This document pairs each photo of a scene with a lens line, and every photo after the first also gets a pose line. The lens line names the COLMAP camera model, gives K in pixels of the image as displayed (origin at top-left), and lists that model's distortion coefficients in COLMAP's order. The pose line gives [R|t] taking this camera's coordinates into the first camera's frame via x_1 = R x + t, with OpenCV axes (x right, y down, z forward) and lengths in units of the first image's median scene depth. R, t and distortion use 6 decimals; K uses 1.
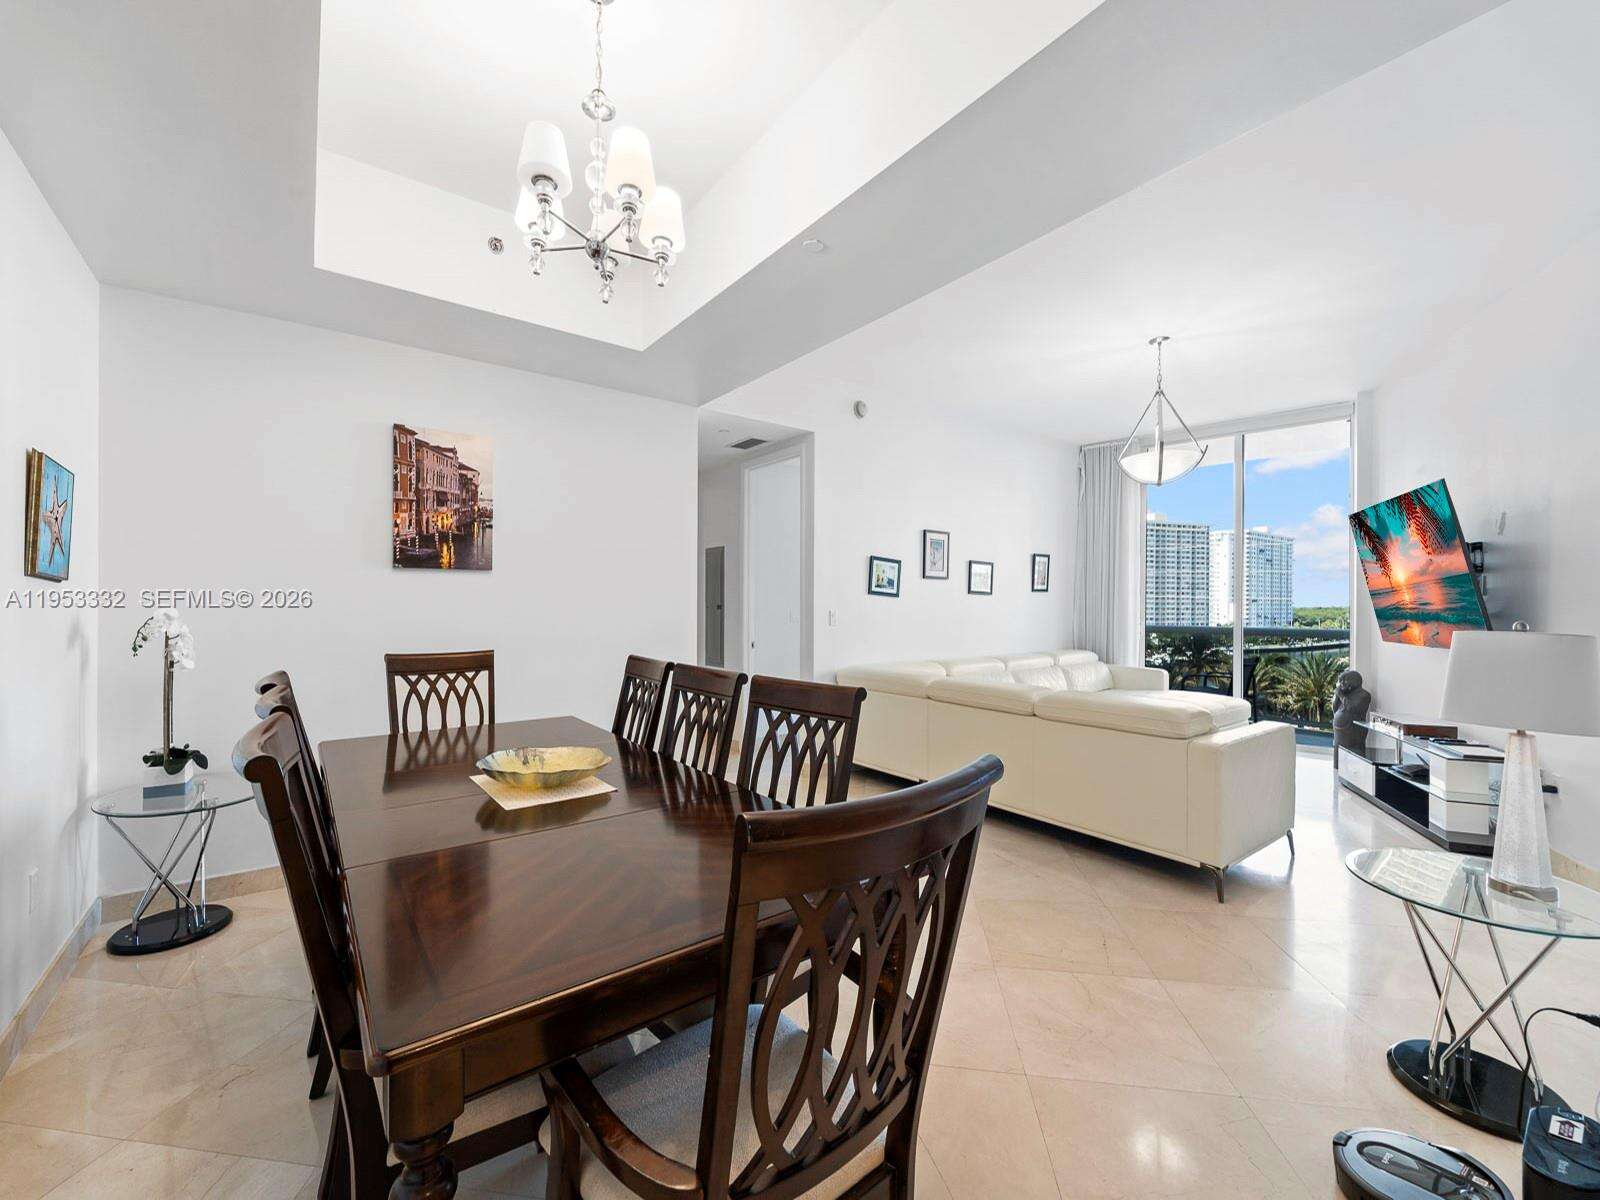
lens RADIAL K [[655.2, 0, 789.3], [0, 655.2, 603.9], [0, 0, 1]] dist [0.001299, -0.001080]
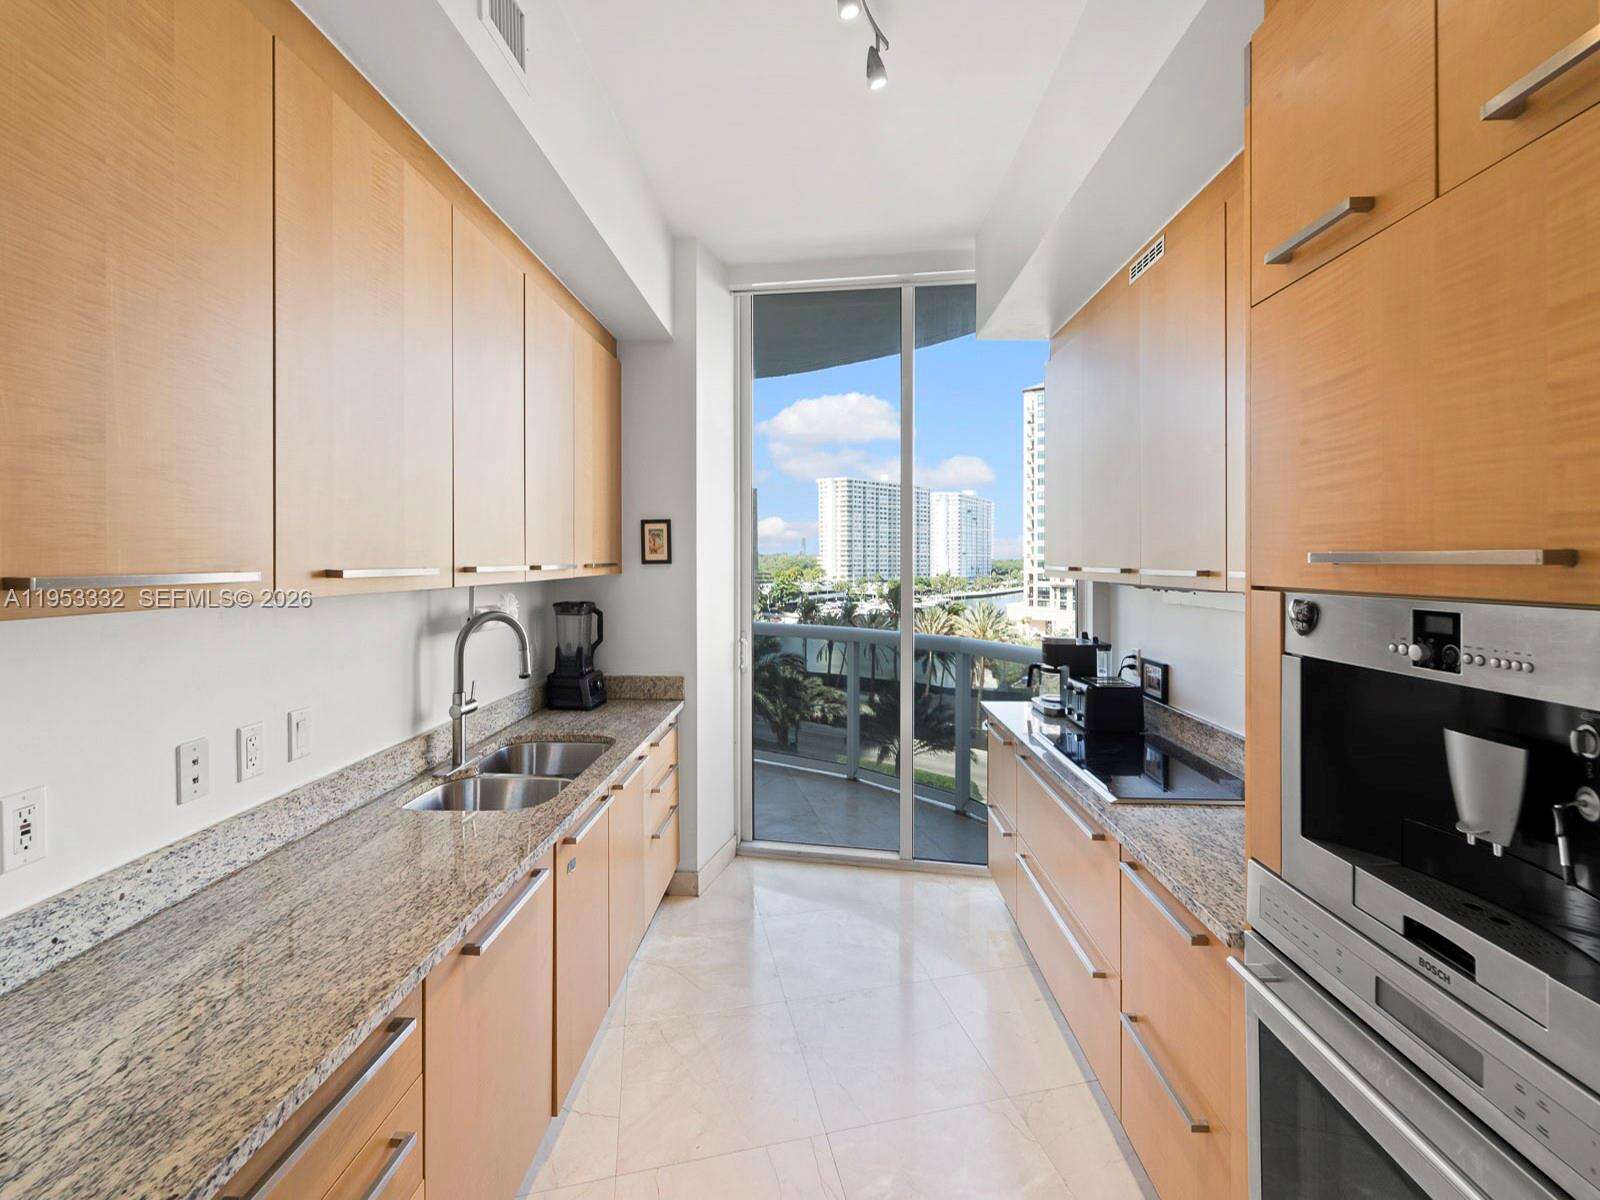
lens RADIAL K [[655.2, 0, 807.1], [0, 655.2, 564.0], [0, 0, 1]] dist [0.001299, -0.001080]
pose [[0.933441, -0.002076, 0.358726, 0.882145], [-0.002842, 0.999909, 0.013179, -0.046508], [-0.358721, -0.013321, 0.933350, 0.317517]]
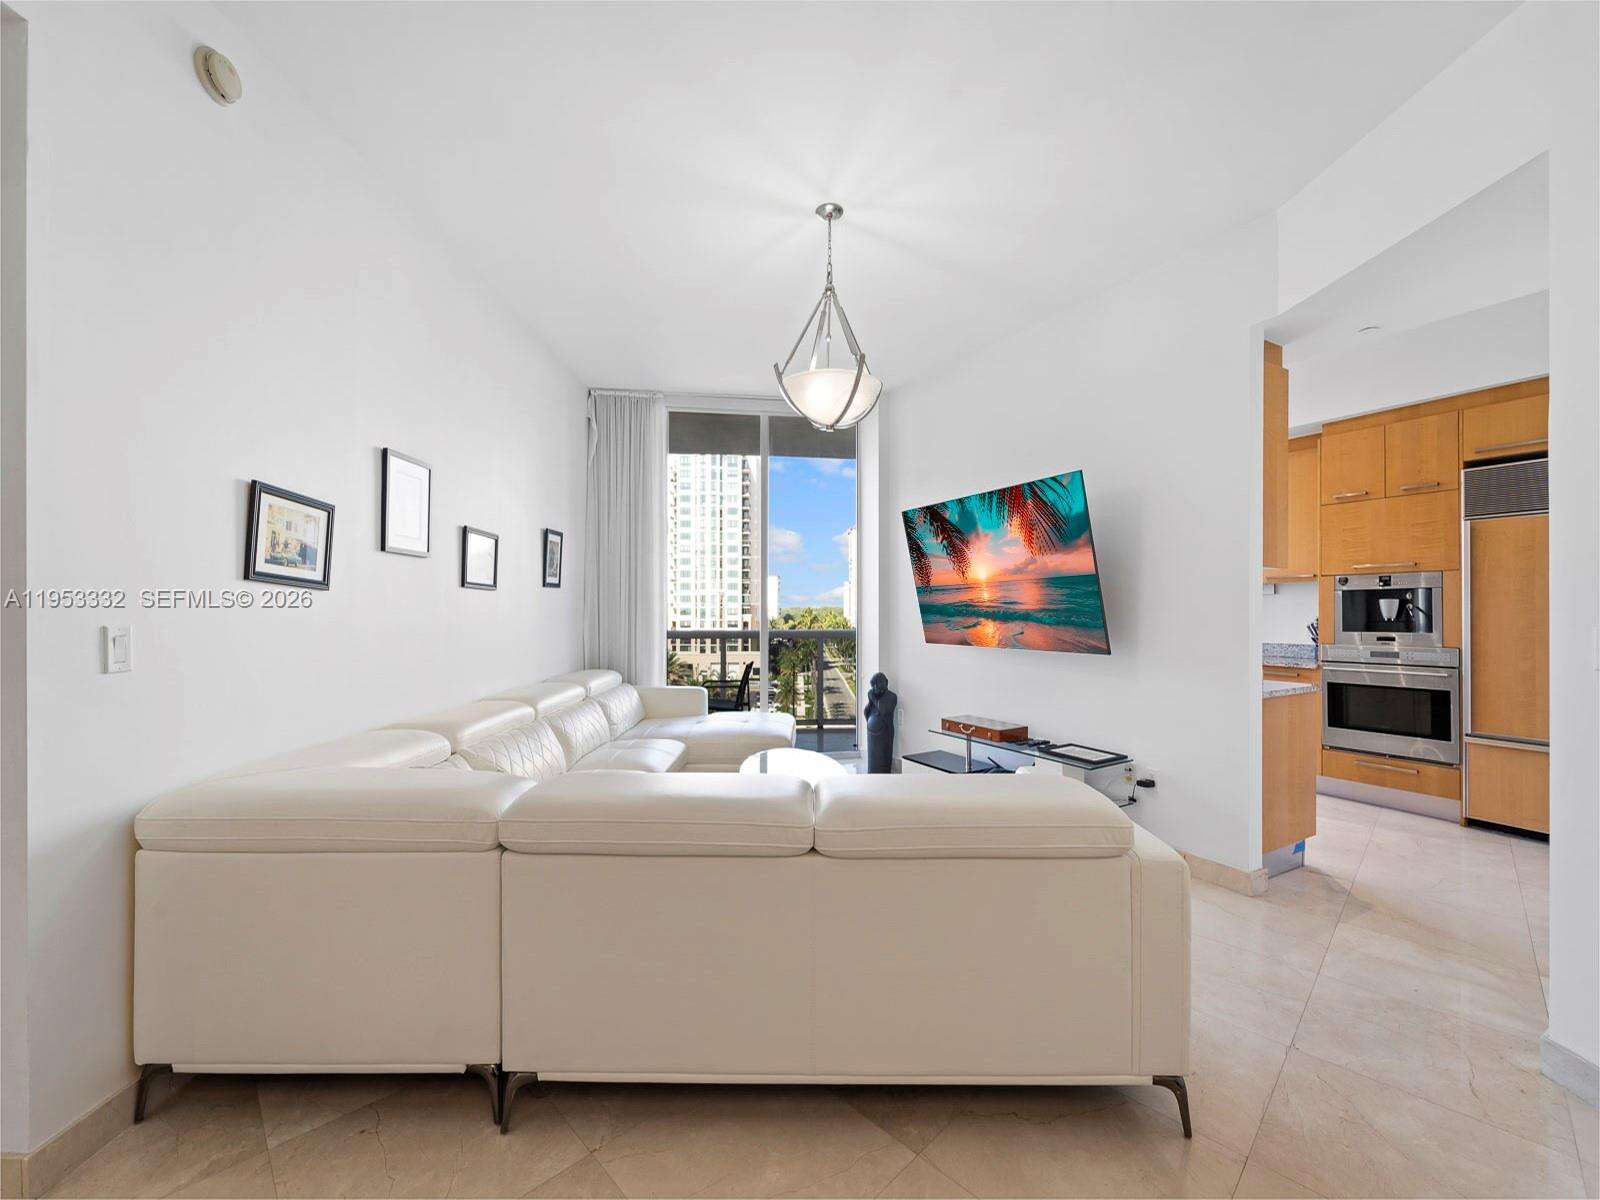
lens RADIAL K [[655.2, 0, 807.2], [0, 655.2, 608.9], [0, 0, 1]] dist [0.001299, -0.001080]
pose [[0.594293, -0.005411, 0.804231, 0.008372], [0.002777, 0.999985, 0.004676, 0.001197], [-0.804244, -0.000545, 0.594299, 0.498459]]
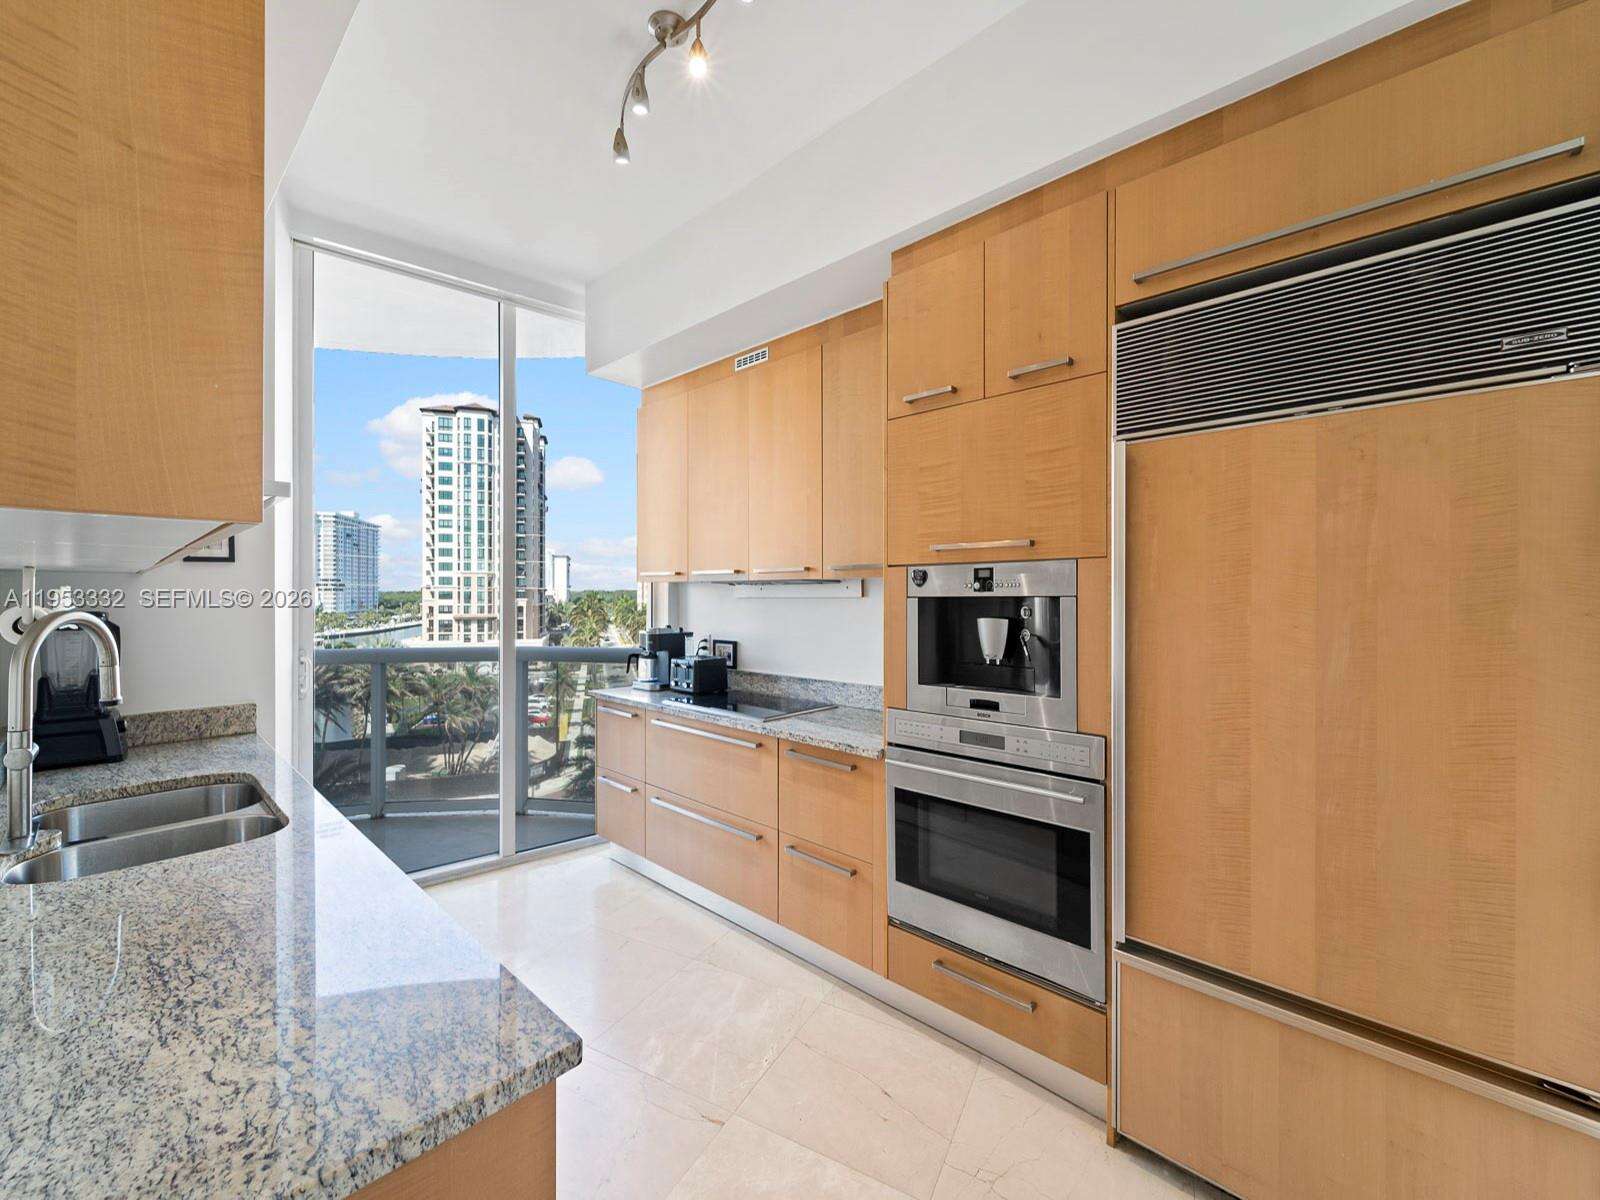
lens RADIAL K [[655.2, 0, 795.3], [0, 655.2, 593.6], [0, 0, 1]] dist [0.001299, -0.001080]
pose [[0.350309, -0.005260, 0.936620, 0.688966], [-0.003165, 0.999972, 0.006799, -0.021580], [-0.936629, -0.005346, 0.350282, 0.376293]]
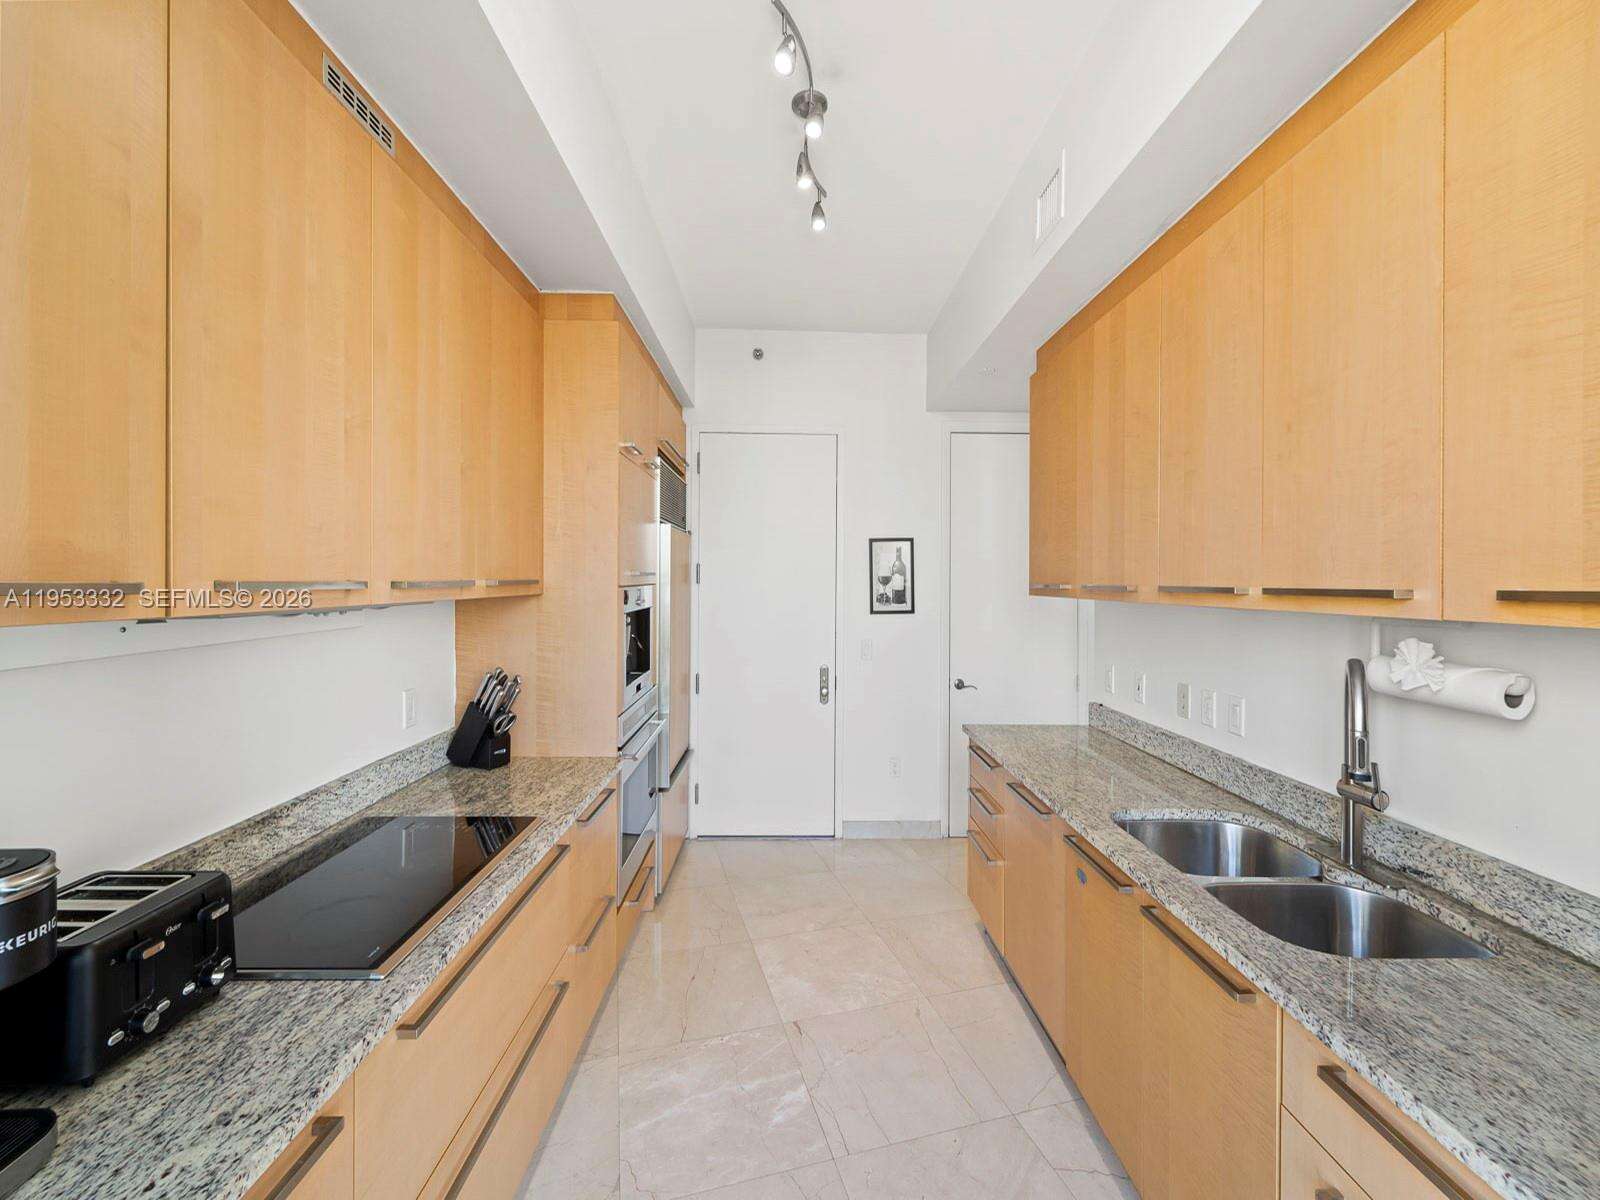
lens RADIAL K [[655.2, 0, 802.6], [0, 655.2, 586.9], [0, 0, 1]] dist [0.001299, -0.001080]
pose [[-0.910146, -0.012159, -0.414108, 1.170509], [-0.017258, 0.999814, 0.008575, -0.040535], [0.413927, 0.014951, -0.910187, 0.924229]]
